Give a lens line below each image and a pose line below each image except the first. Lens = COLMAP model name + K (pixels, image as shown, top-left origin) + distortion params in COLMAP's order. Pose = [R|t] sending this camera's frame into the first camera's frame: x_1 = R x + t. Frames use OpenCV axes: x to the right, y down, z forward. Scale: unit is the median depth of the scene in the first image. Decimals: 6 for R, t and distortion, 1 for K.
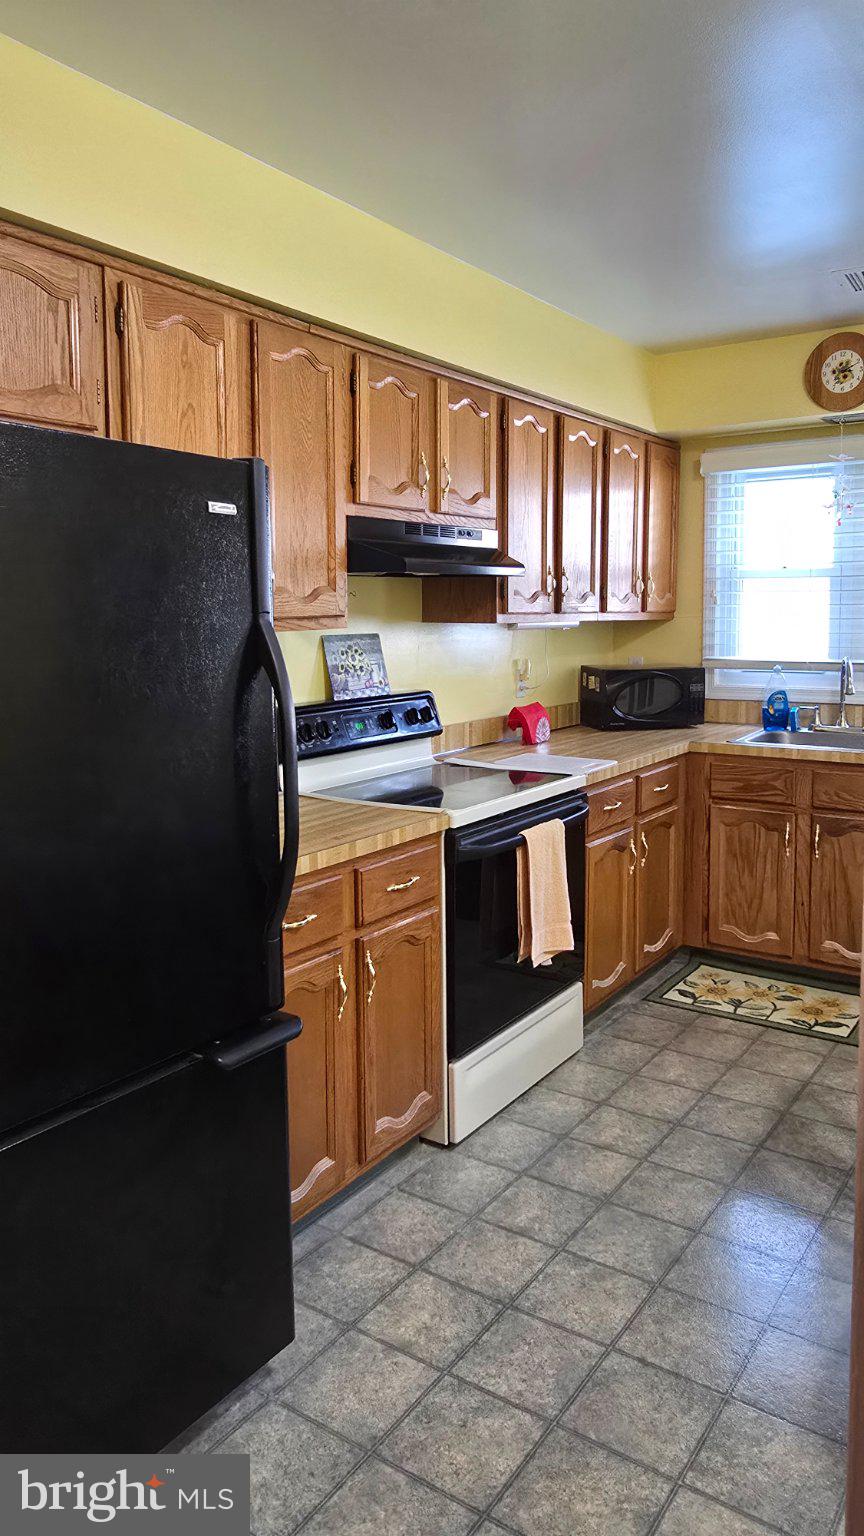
lens RADIAL K [[1038.4, 0, 437.5], [0, 1038.4, 698.8], [0, 0, 1]] dist [0.001406, -0.002288]
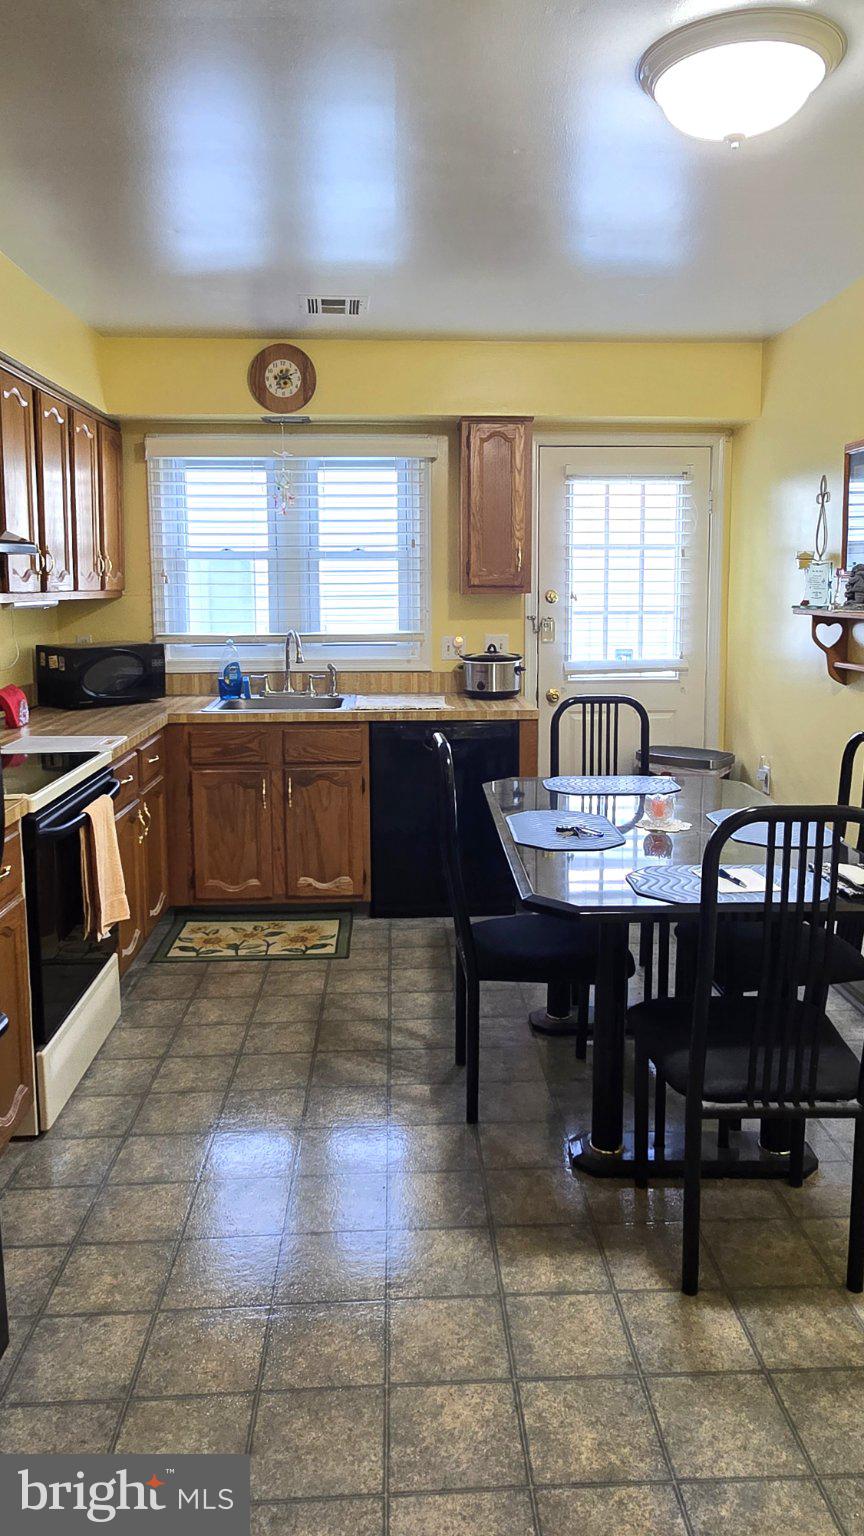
lens RADIAL K [[1038.4, 0, 437.5], [0, 1038.4, 698.8], [0, 0, 1]] dist [0.001406, -0.002288]
pose [[0.799593, -0.062914, 0.597237, -0.179830], [0.049406, 0.998018, 0.038987, -0.001739], [-0.598506, -0.001667, 0.801116, -0.010553]]
